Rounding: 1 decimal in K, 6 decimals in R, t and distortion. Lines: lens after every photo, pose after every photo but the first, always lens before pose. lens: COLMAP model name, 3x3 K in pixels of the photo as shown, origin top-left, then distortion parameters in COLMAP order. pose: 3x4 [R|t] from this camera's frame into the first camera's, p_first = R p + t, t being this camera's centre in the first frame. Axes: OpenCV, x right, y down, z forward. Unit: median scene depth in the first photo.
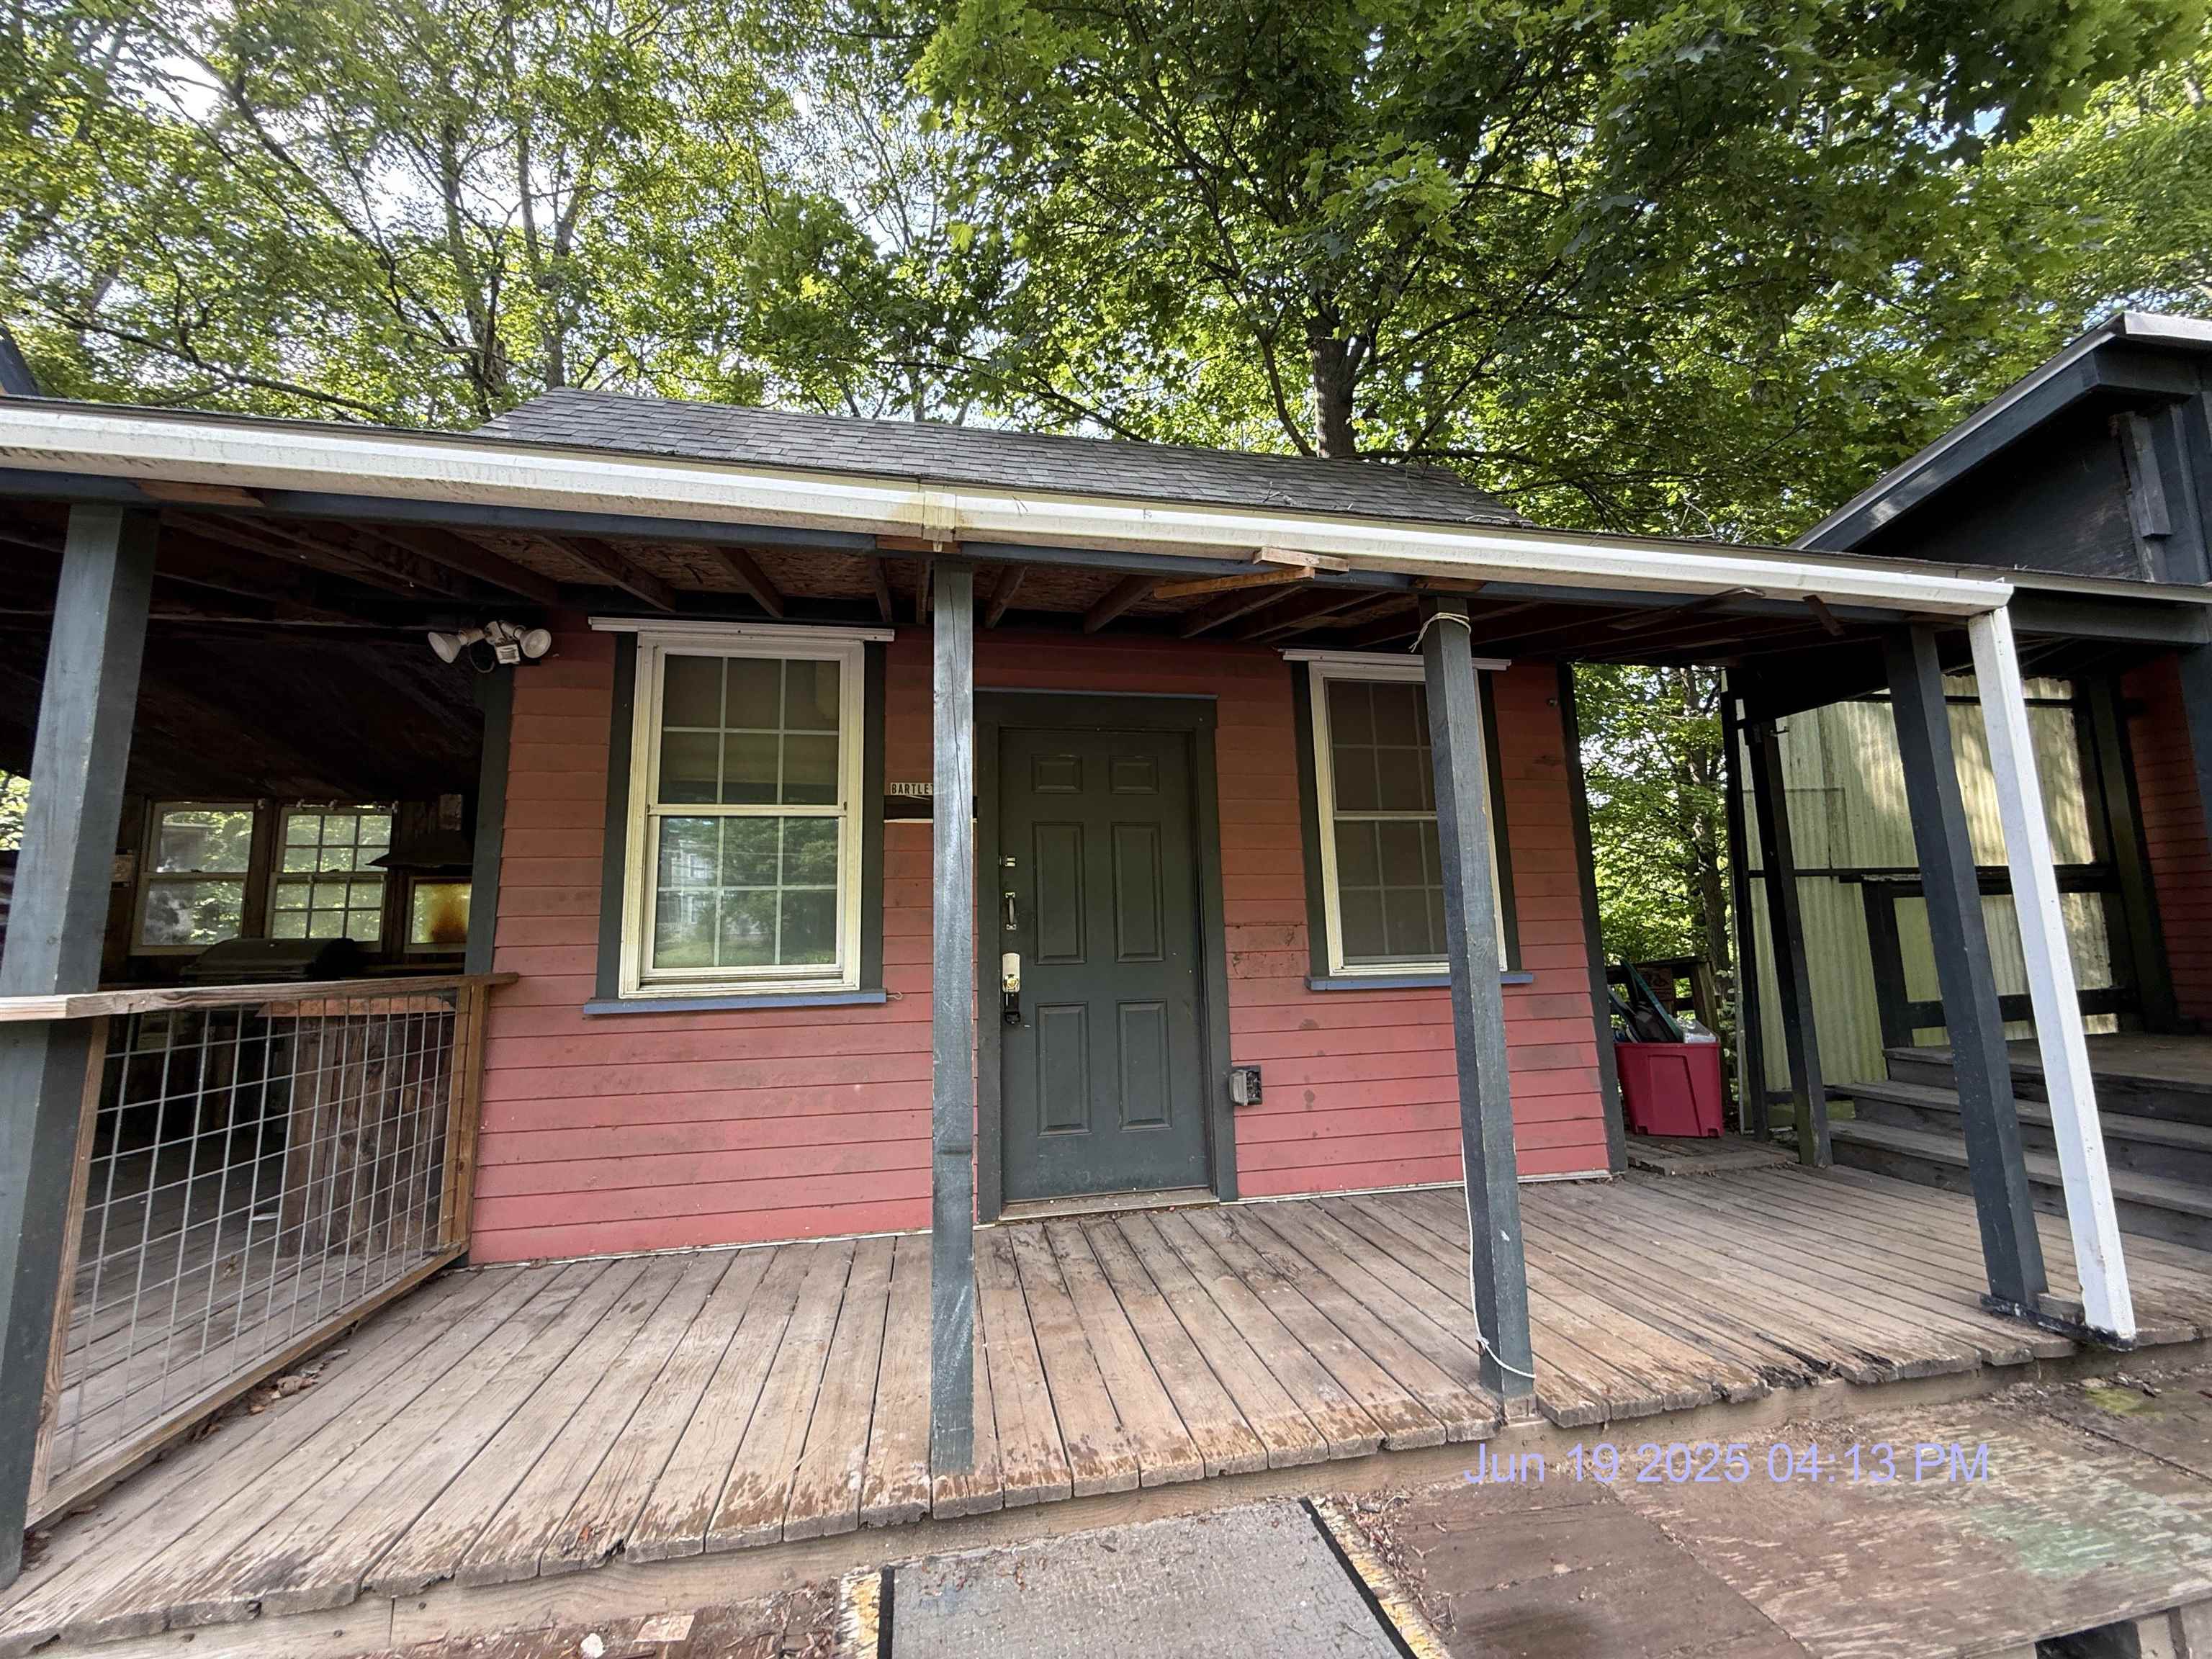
lens RADIAL K [[877.0, 0, 1115.7], [0, 877.0, 825.5], [0, 0, 1]] dist [-0.001827, 0.000423]
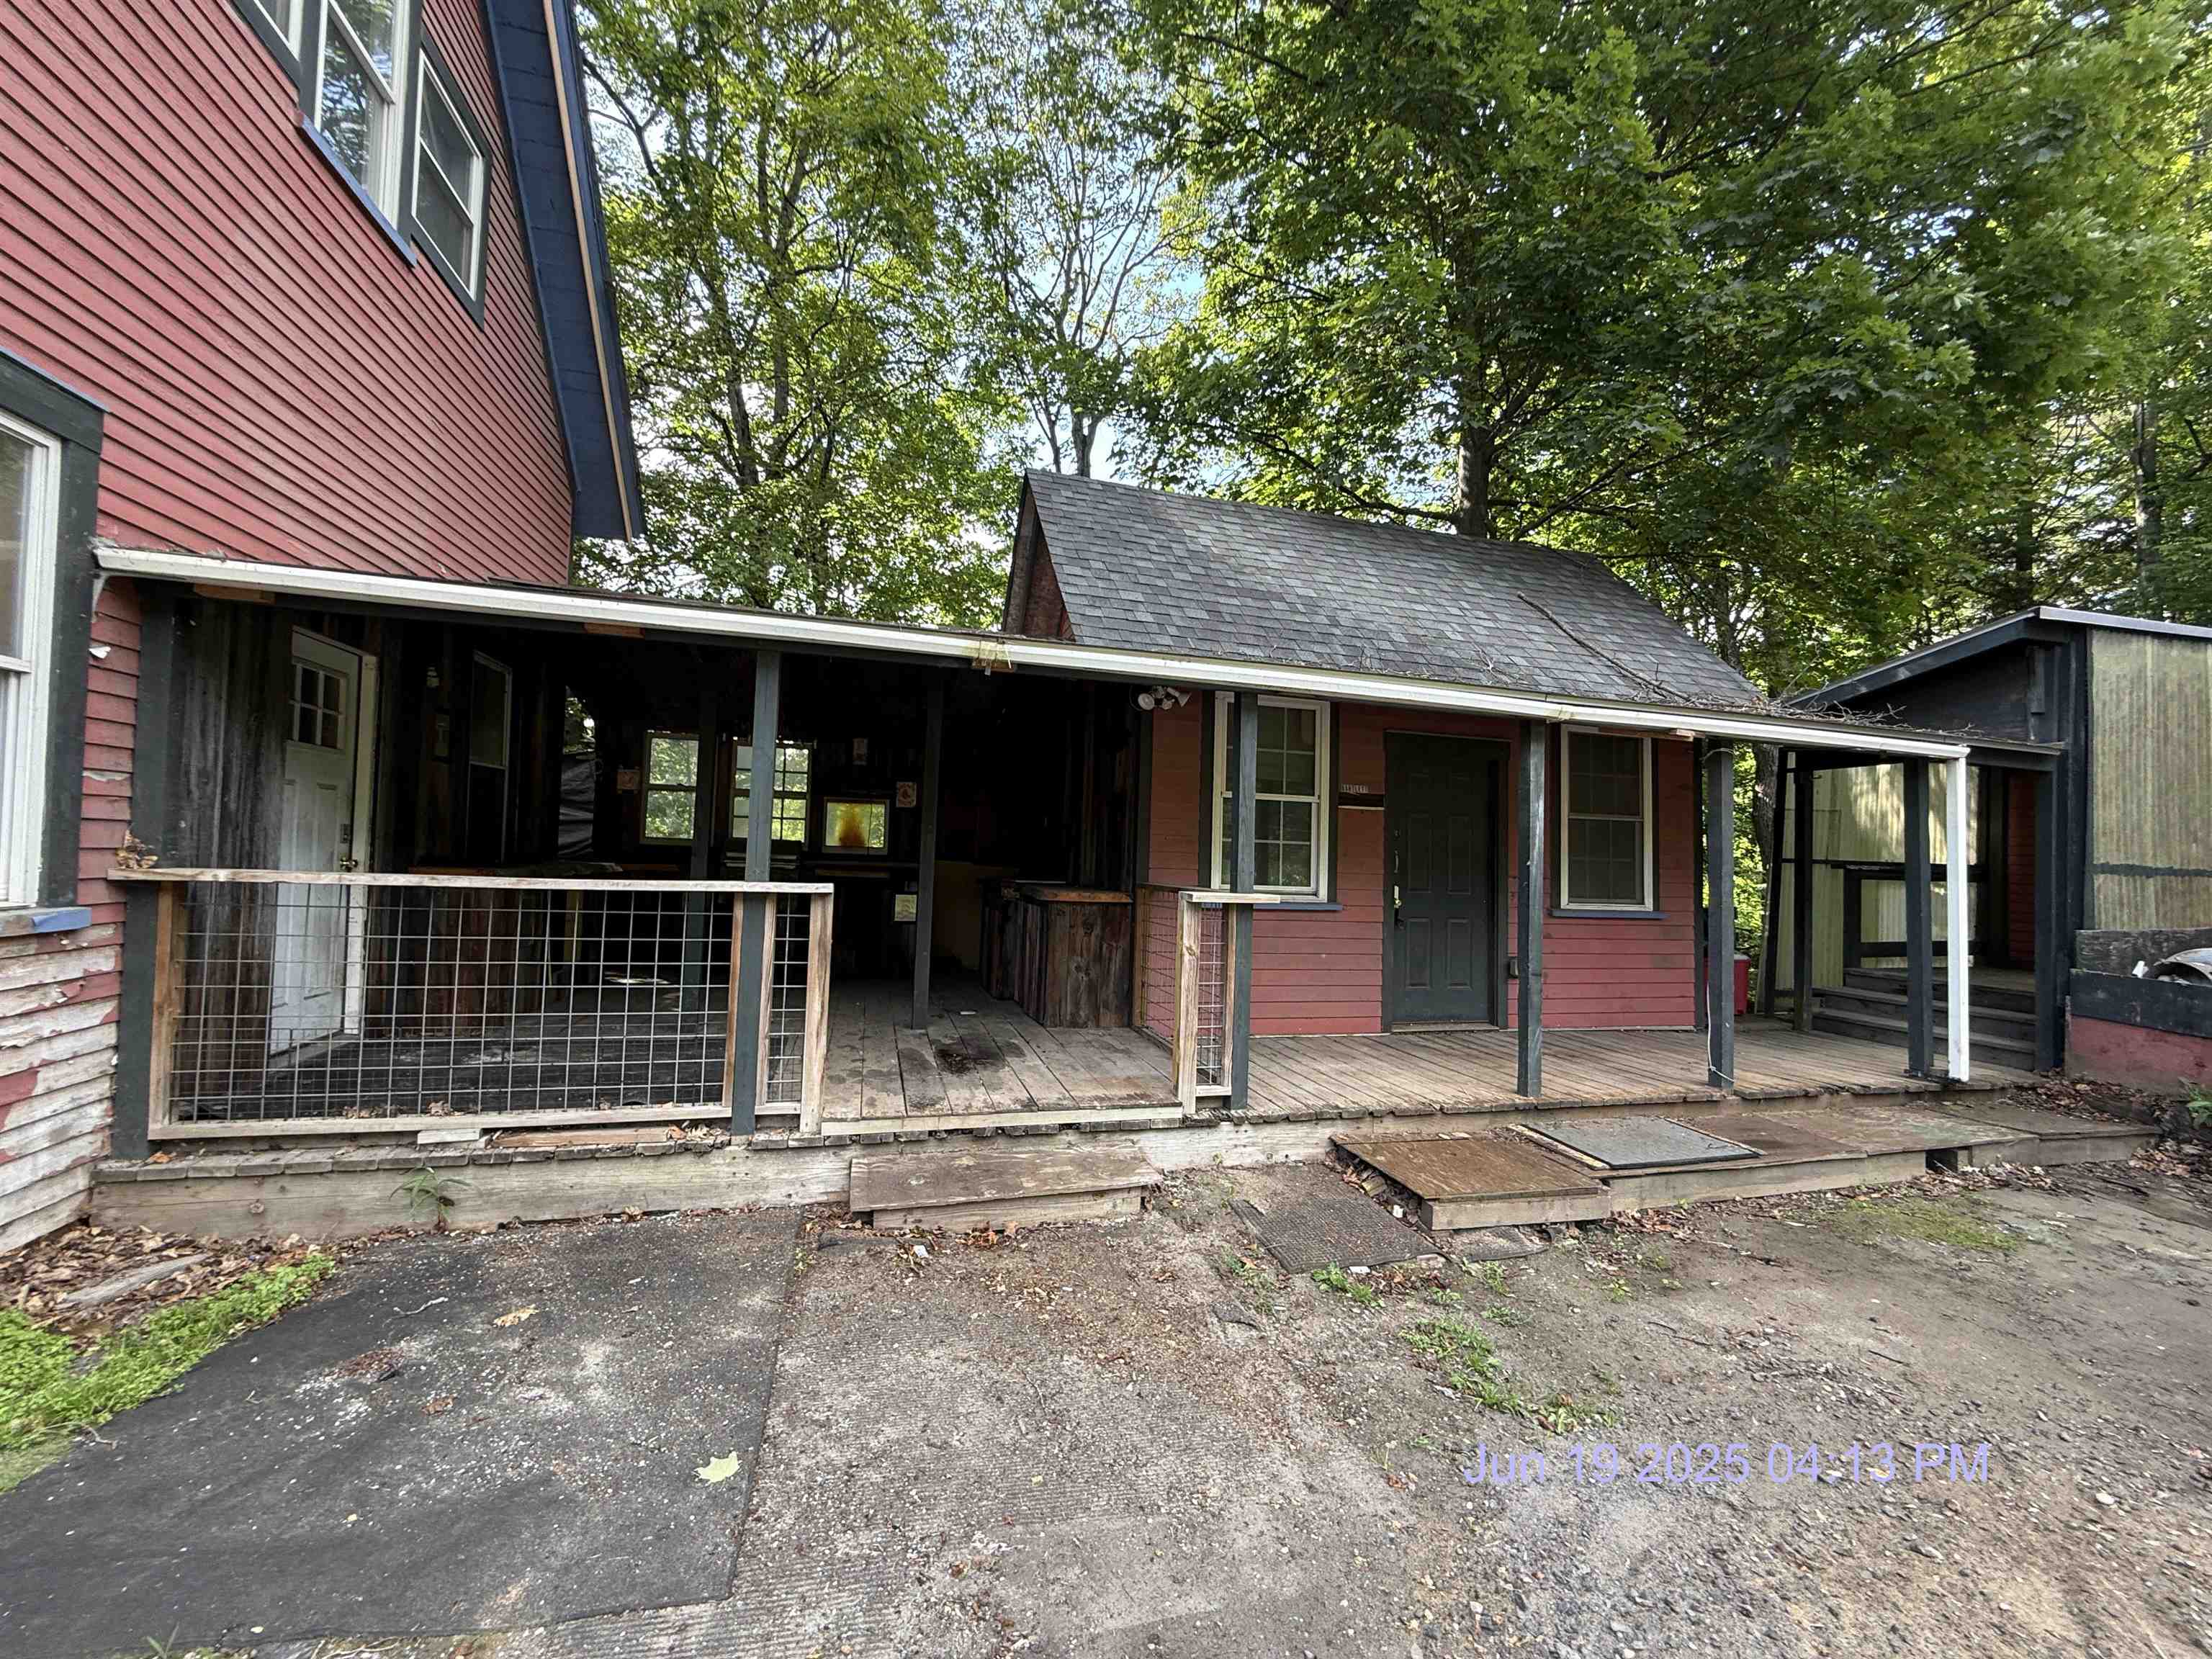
lens RADIAL K [[877.0, 0, 1115.7], [0, 877.0, 825.5], [0, 0, 1]] dist [-0.001827, 0.000423]
pose [[0.995429, 0.062005, 0.072646, -0.853661], [-0.068774, 0.993127, 0.094706, -0.105498], [-0.066274, -0.099270, 0.992851, -0.717397]]
